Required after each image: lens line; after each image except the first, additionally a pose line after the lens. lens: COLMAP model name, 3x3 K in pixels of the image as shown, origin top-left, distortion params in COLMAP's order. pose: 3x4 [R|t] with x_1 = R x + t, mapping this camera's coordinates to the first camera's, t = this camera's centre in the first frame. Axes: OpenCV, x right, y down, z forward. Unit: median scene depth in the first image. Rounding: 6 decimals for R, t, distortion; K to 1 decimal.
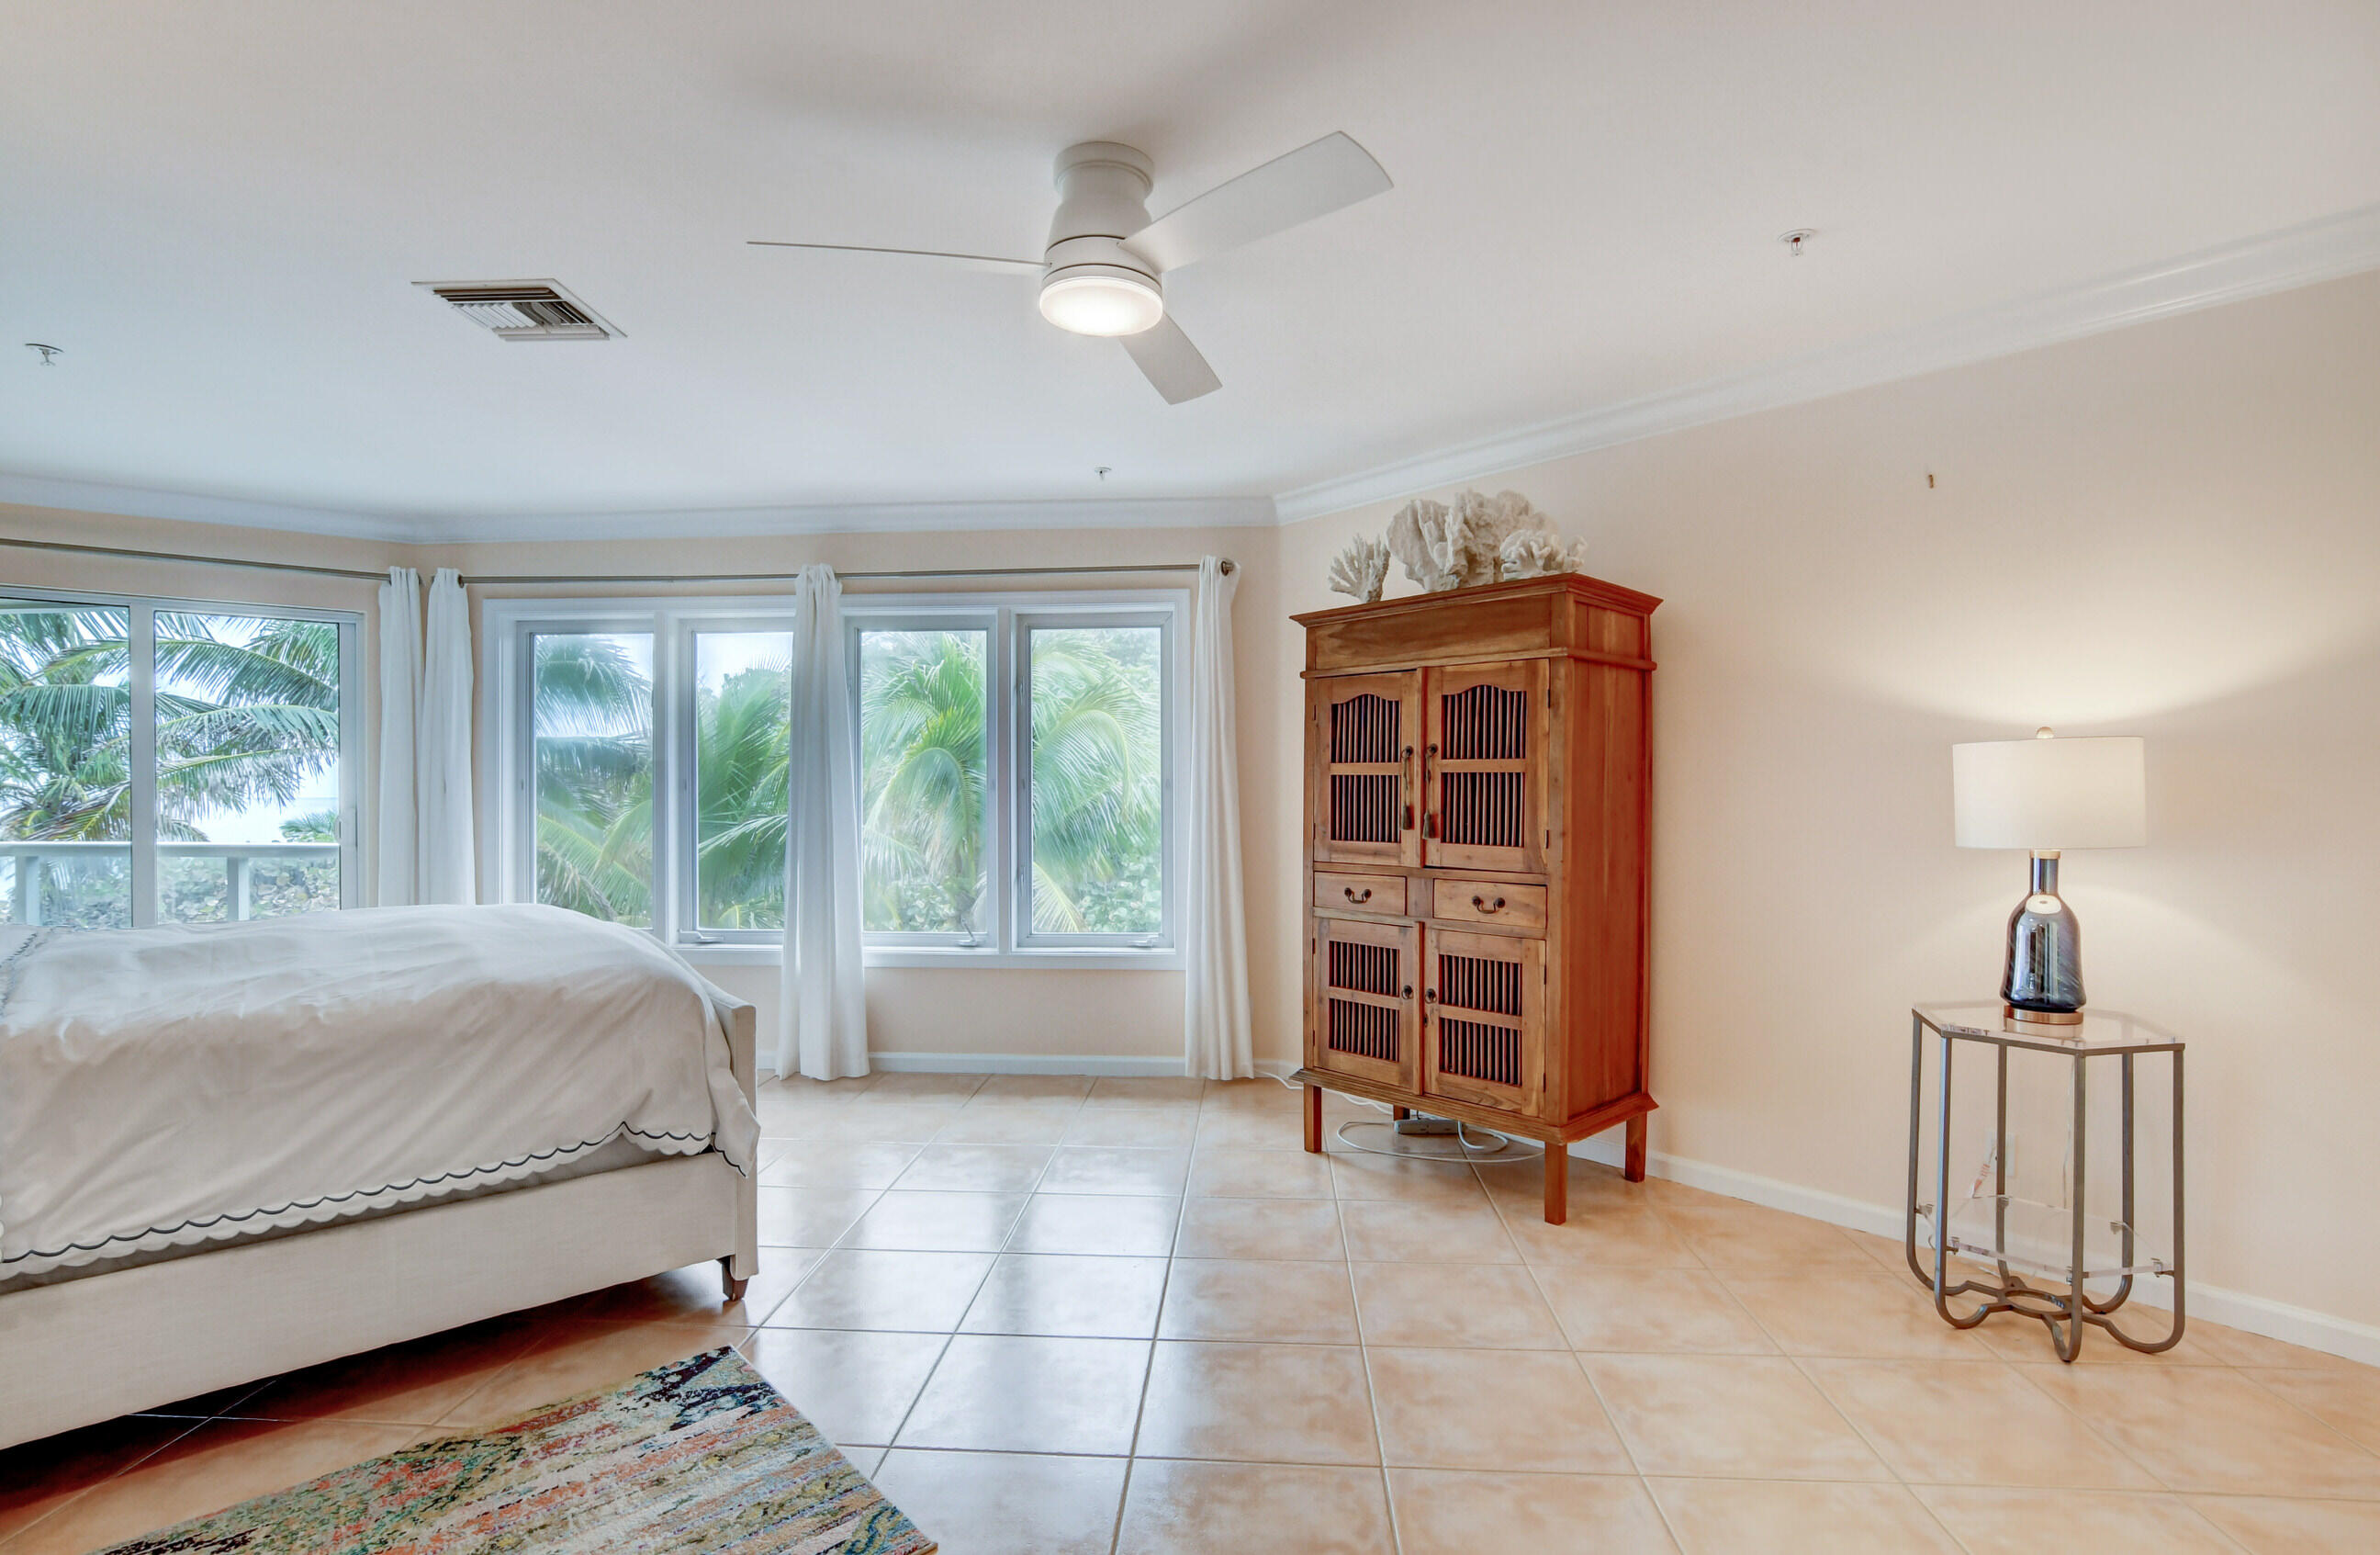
lens RADIAL K [[1155.1, 0, 1190.0], [0, 1155.1, 777.5], [0, 0, 1]] dist [-0.023198, 0.000871]
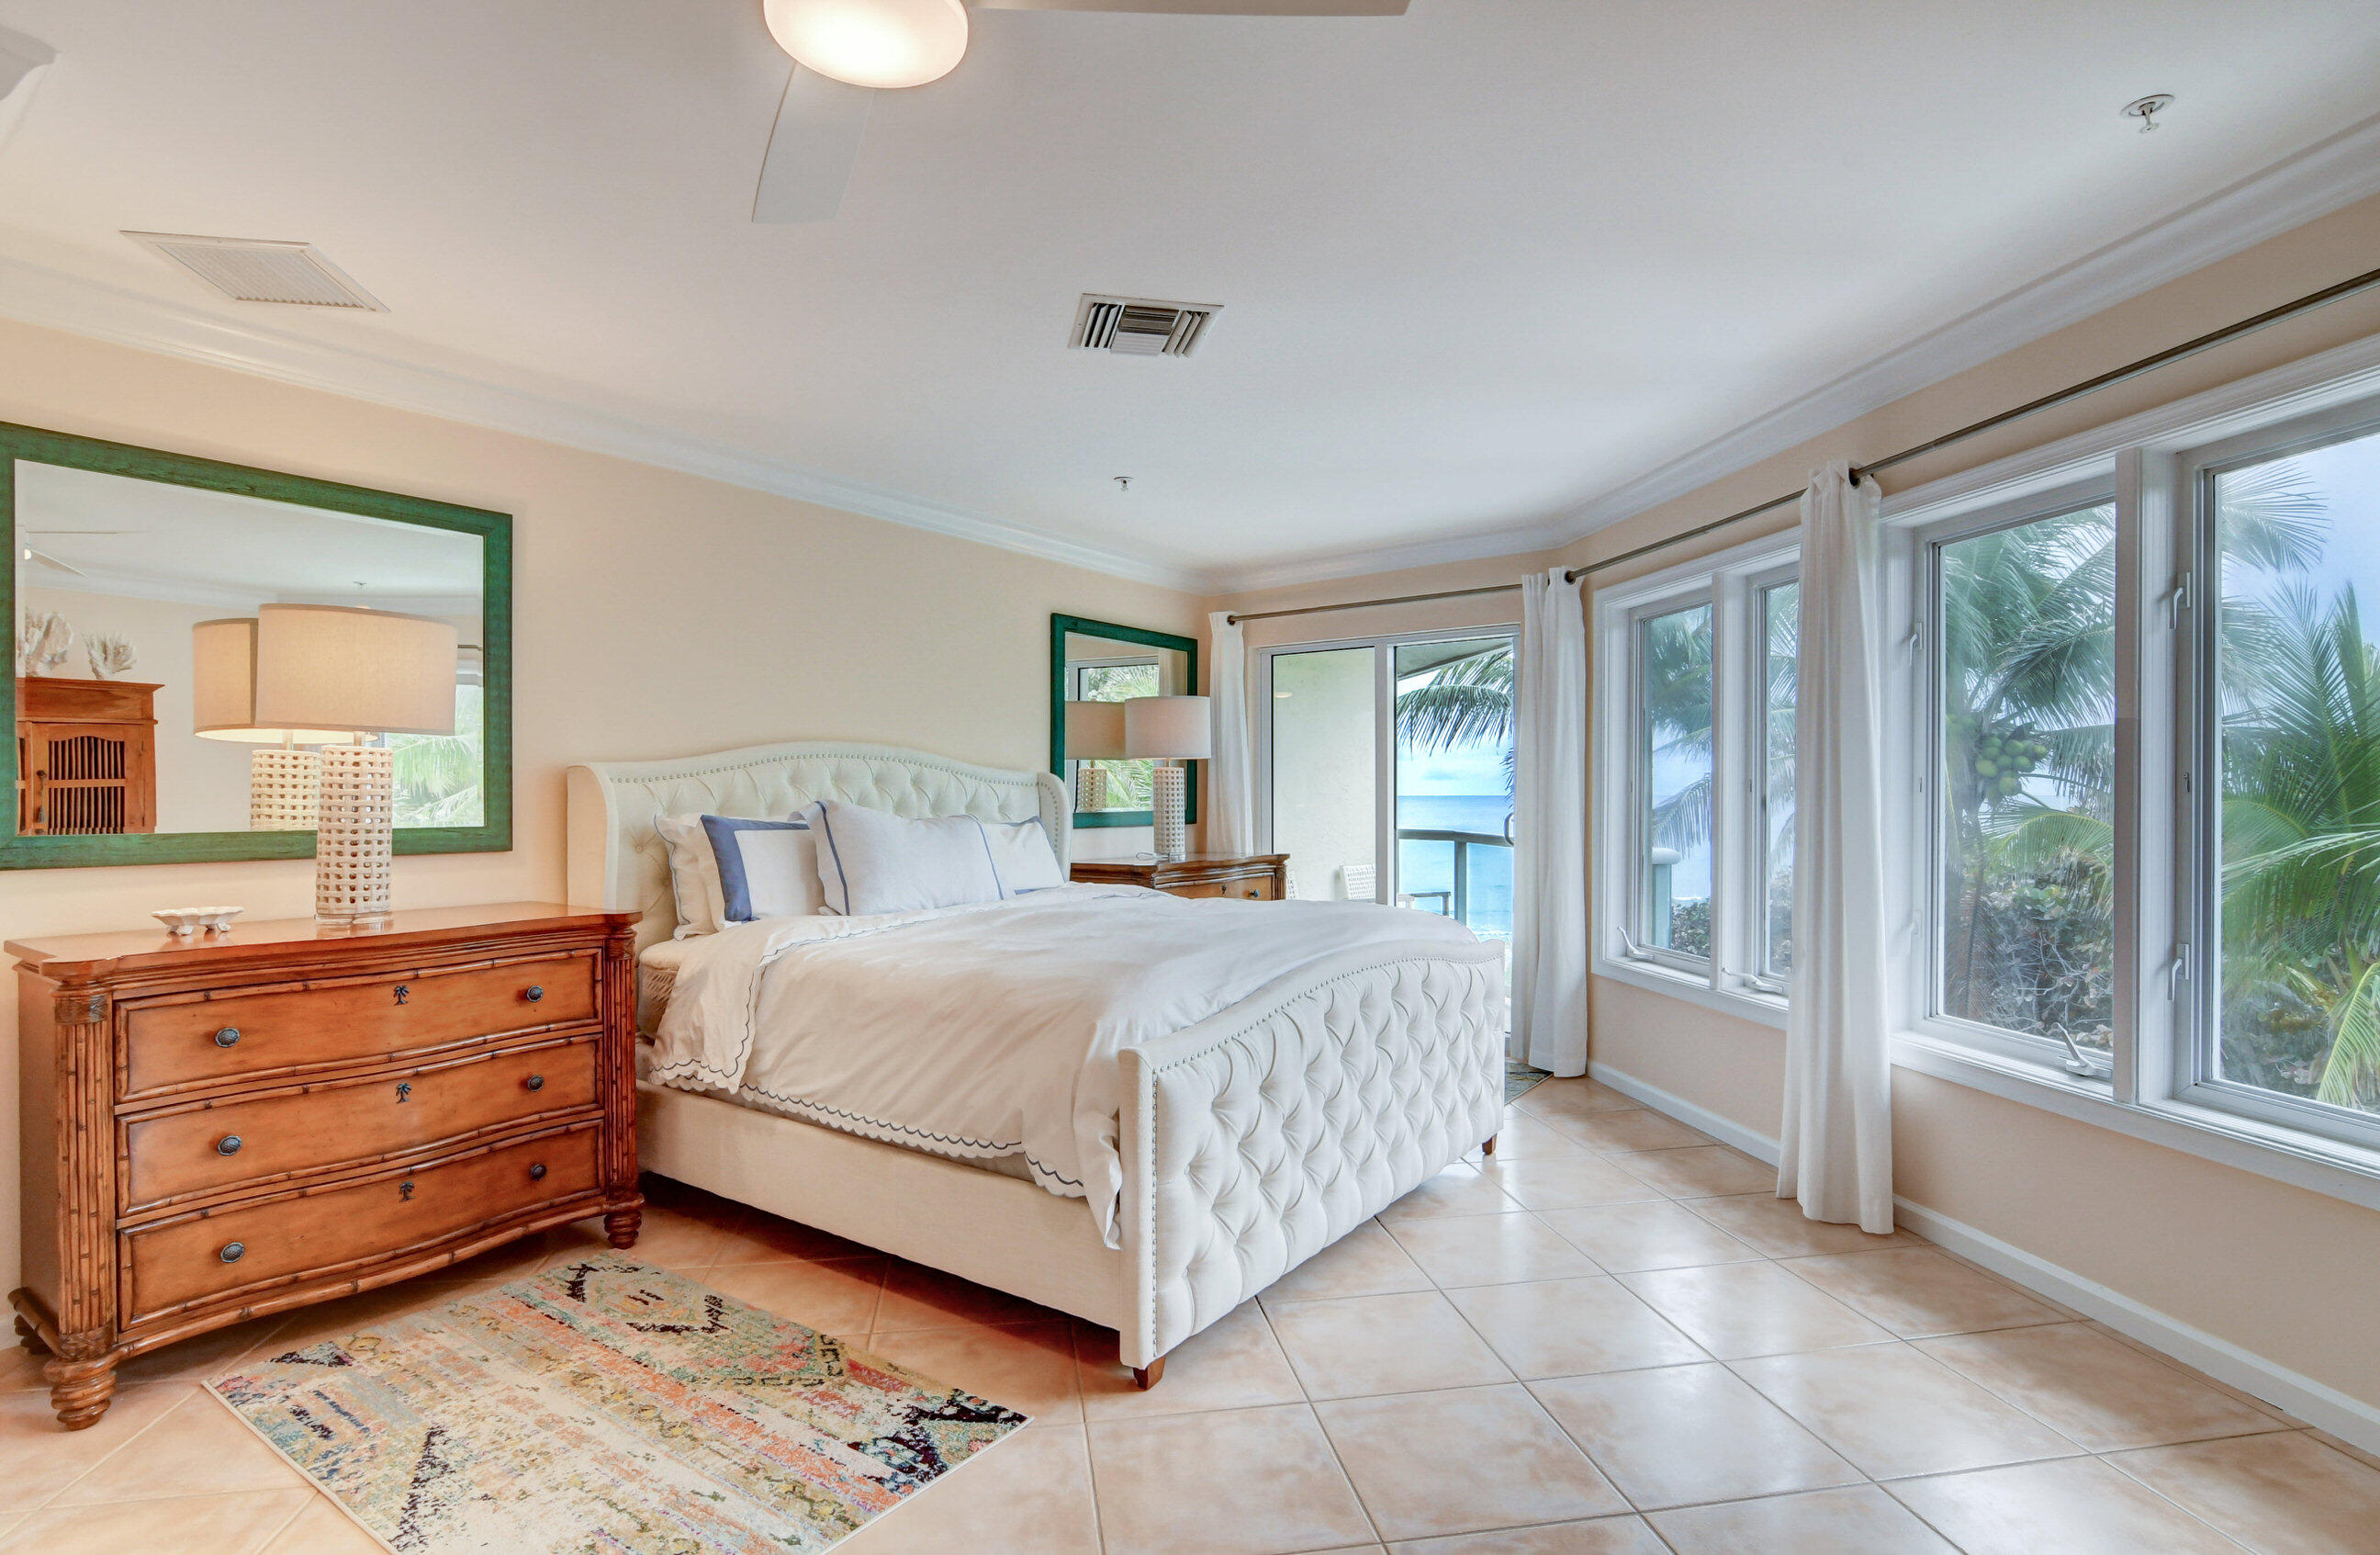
lens RADIAL K [[1155.1, 0, 1190.0], [0, 1155.1, 777.5], [0, 0, 1]] dist [-0.023198, 0.000871]
pose [[0.223676, -0.005270, -0.974649, 0.467650], [0.013625, 0.999905, -0.002280, -0.004075], [0.974568, -0.012769, 0.223727, 0.852371]]
